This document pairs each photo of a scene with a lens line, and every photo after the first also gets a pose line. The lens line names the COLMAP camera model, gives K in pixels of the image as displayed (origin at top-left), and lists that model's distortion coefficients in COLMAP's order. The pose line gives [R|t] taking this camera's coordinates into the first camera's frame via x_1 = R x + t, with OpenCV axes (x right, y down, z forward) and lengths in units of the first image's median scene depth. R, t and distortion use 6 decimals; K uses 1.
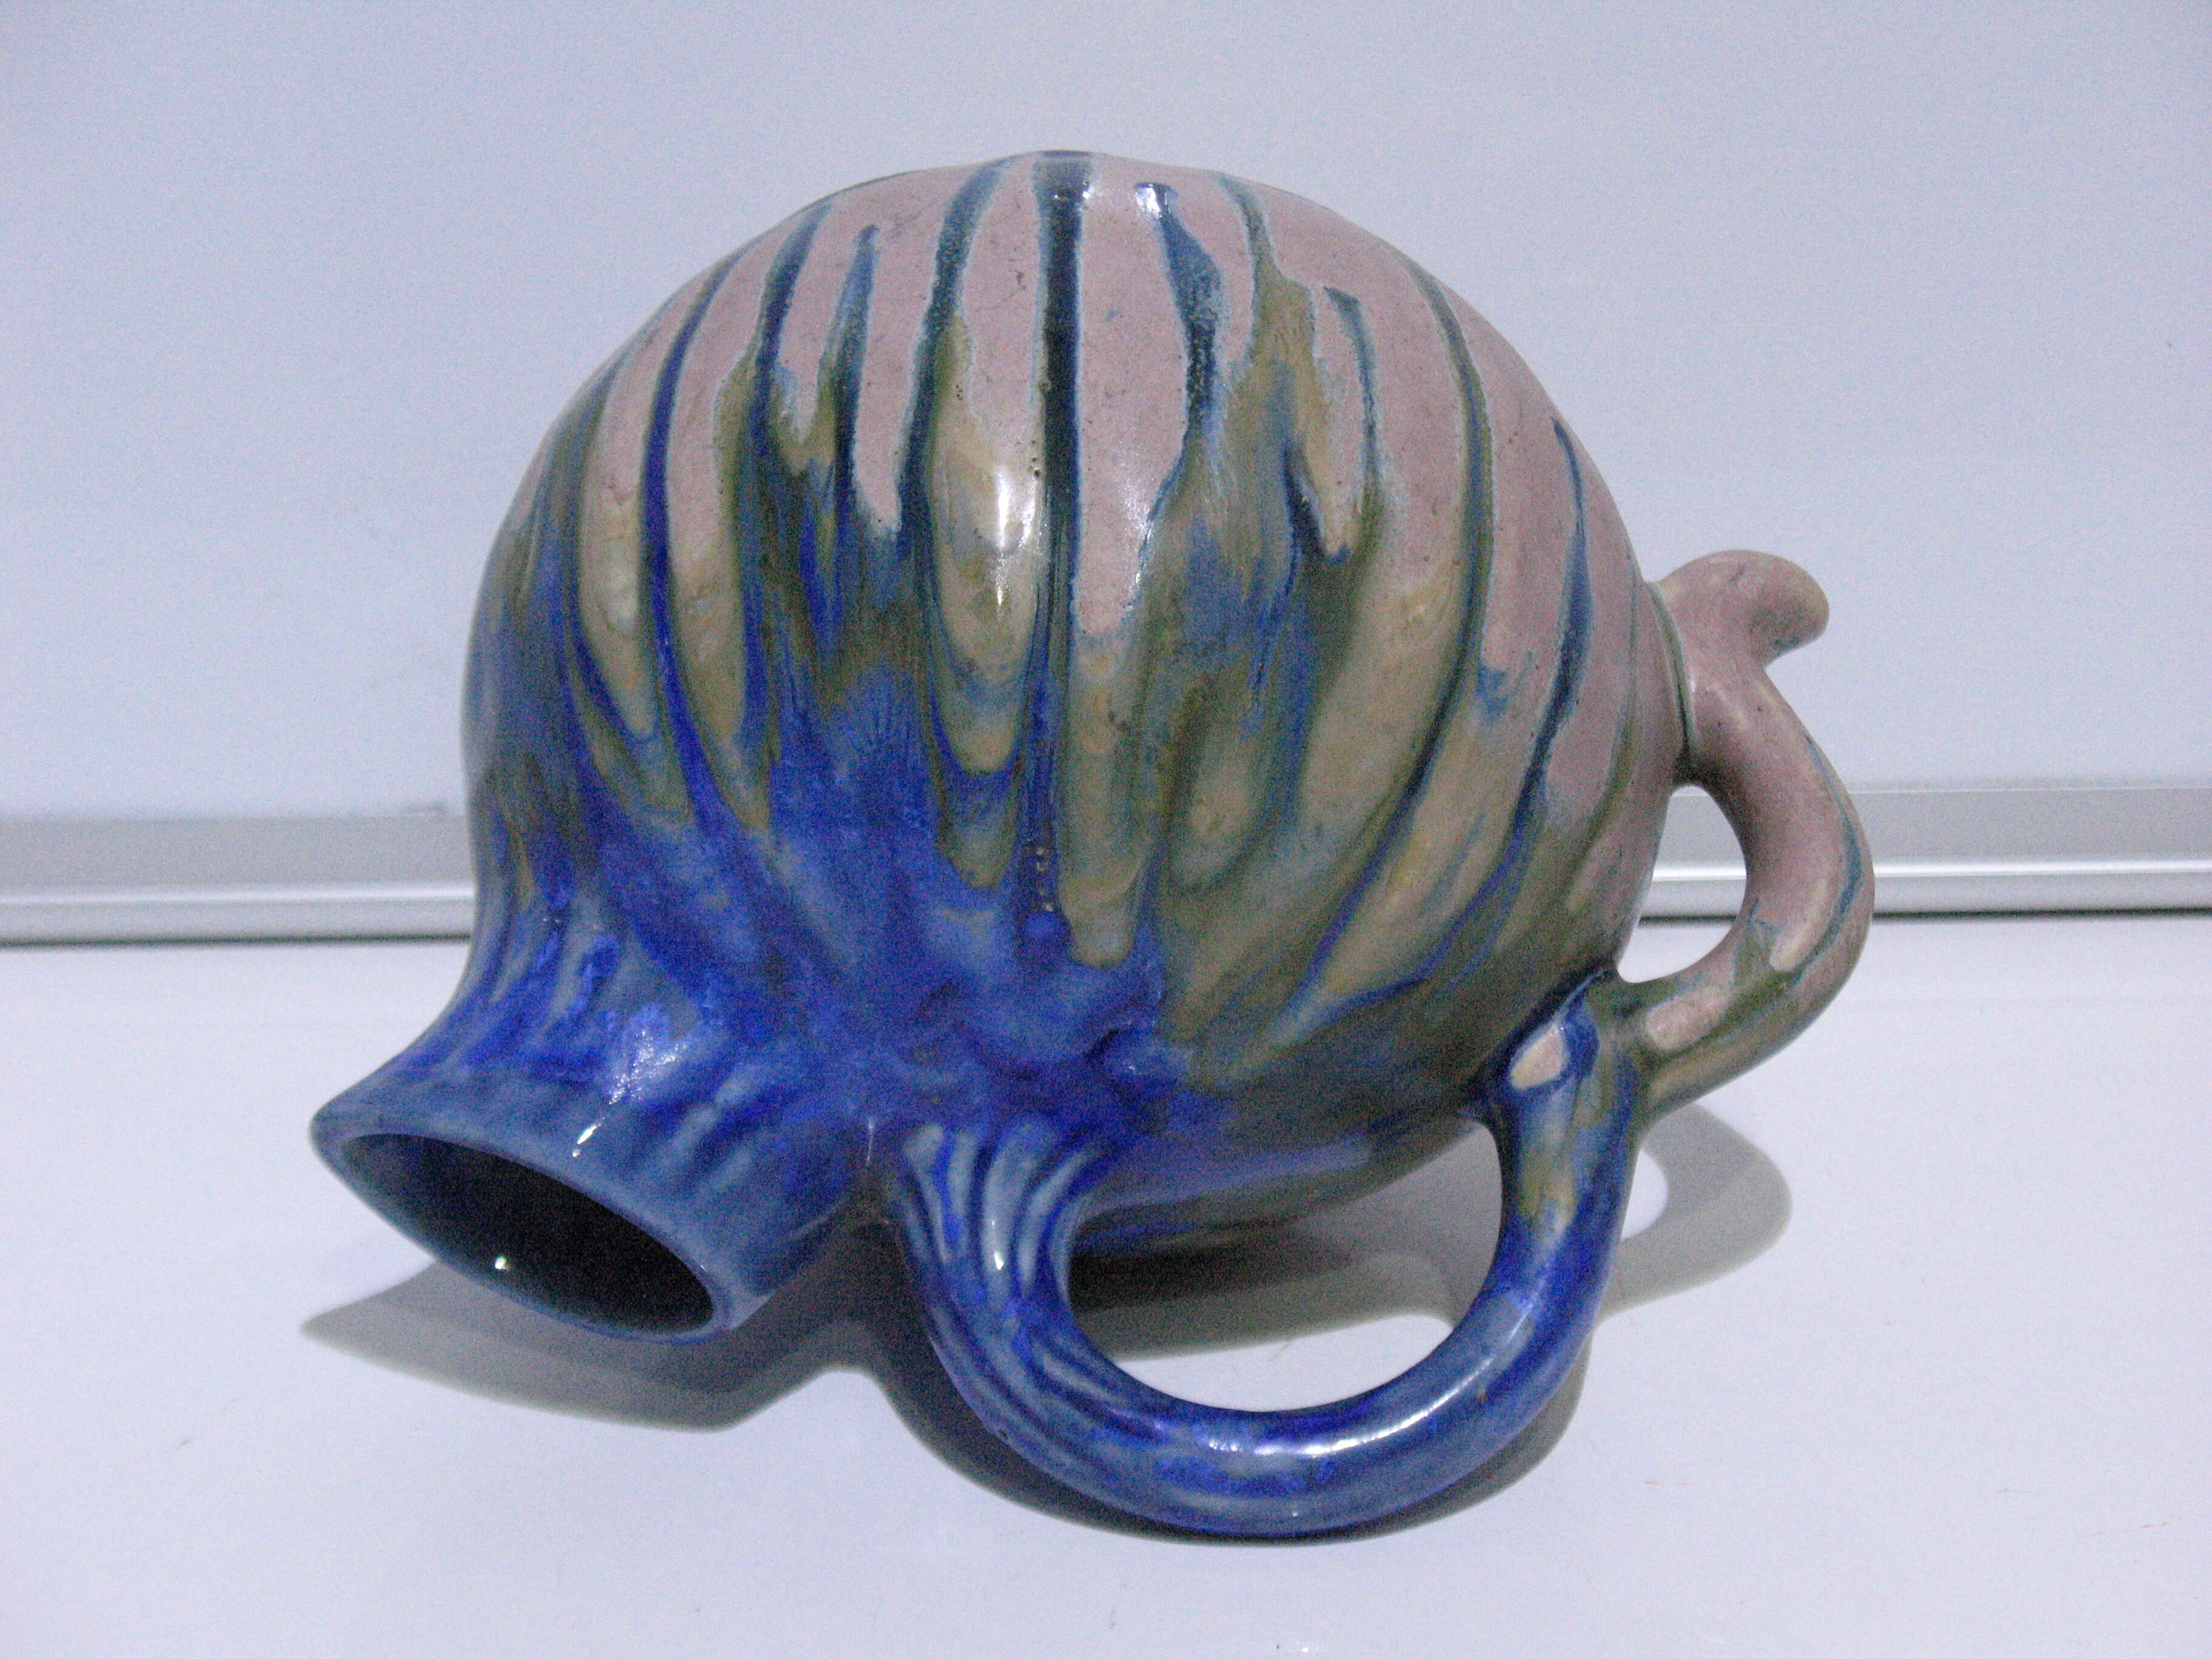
lens RADIAL K [[5664.8, 0, 1106.0], [0, 5664.8, 829.5], [0, 0, 1]] dist [0.008228, 0.430454]
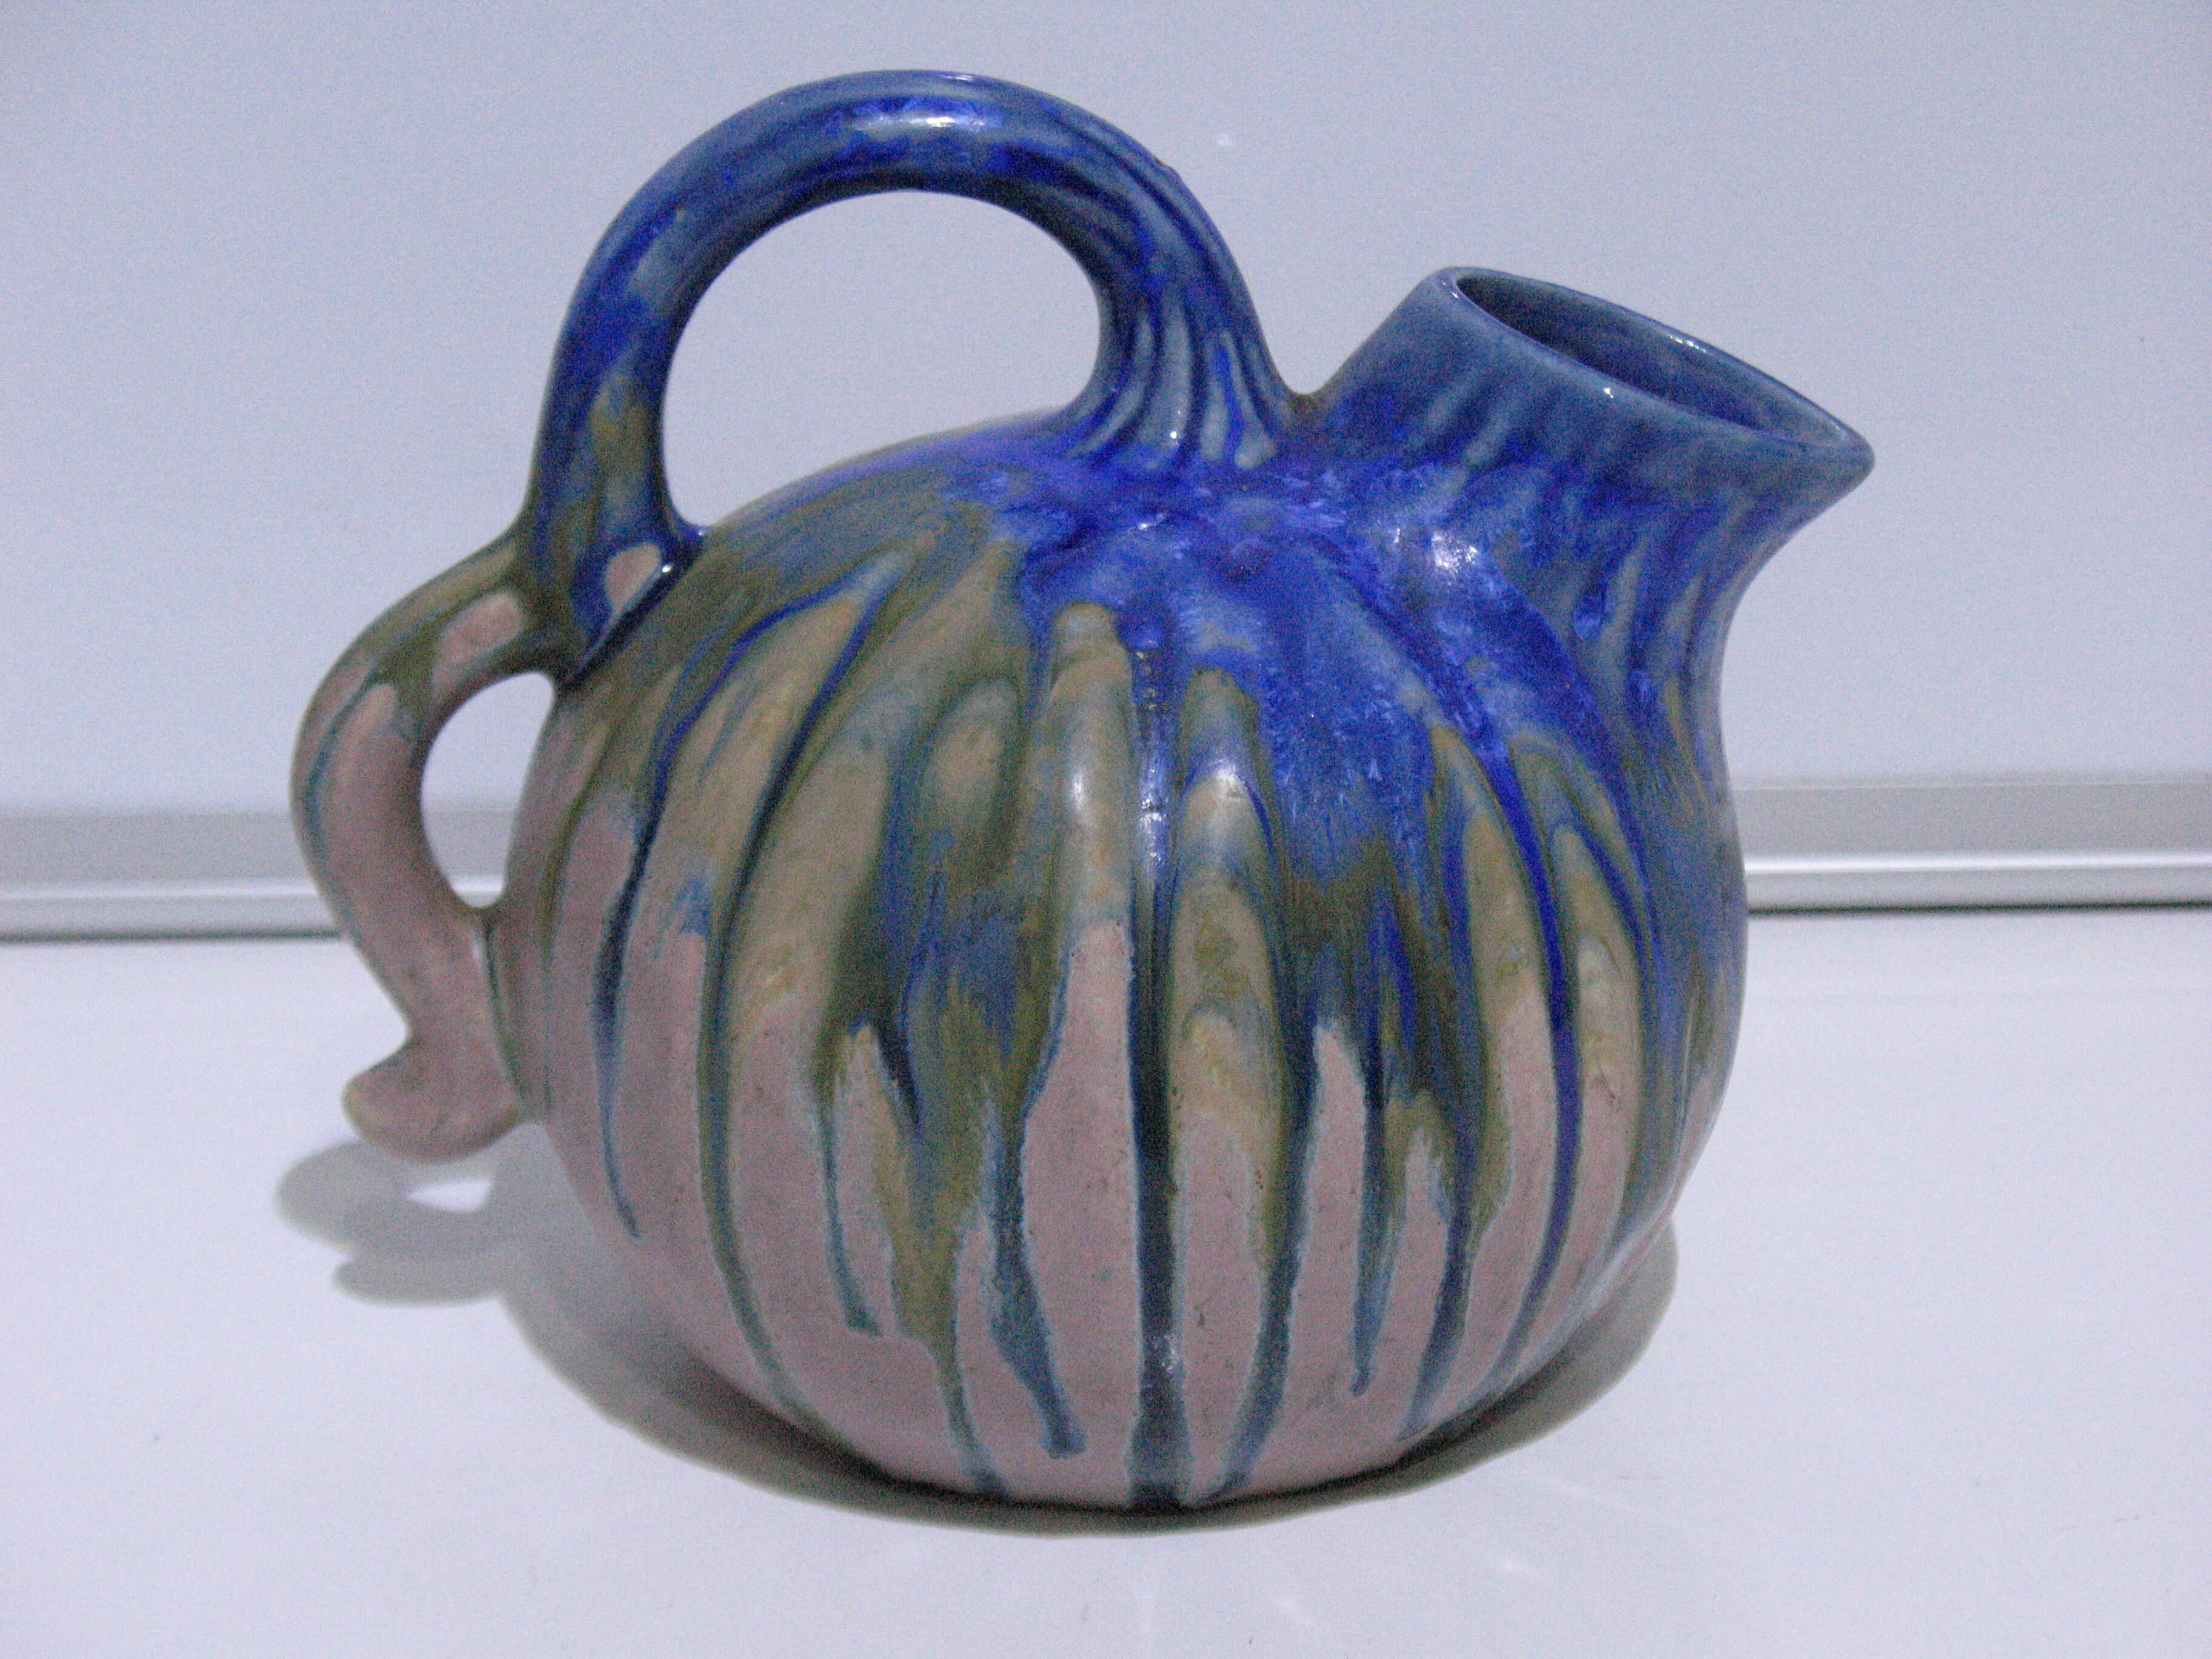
lens RADIAL K [[5664.8, 0, 1106.0], [0, 5664.8, 829.5], [0, 0, 1]] dist [0.008228, 0.430454]
pose [[-0.998799, 0.043890, -0.021777, 0.018168], [-0.047062, -0.983040, 0.177249, -0.185723], [-0.013629, 0.178061, 0.983925, 0.043799]]
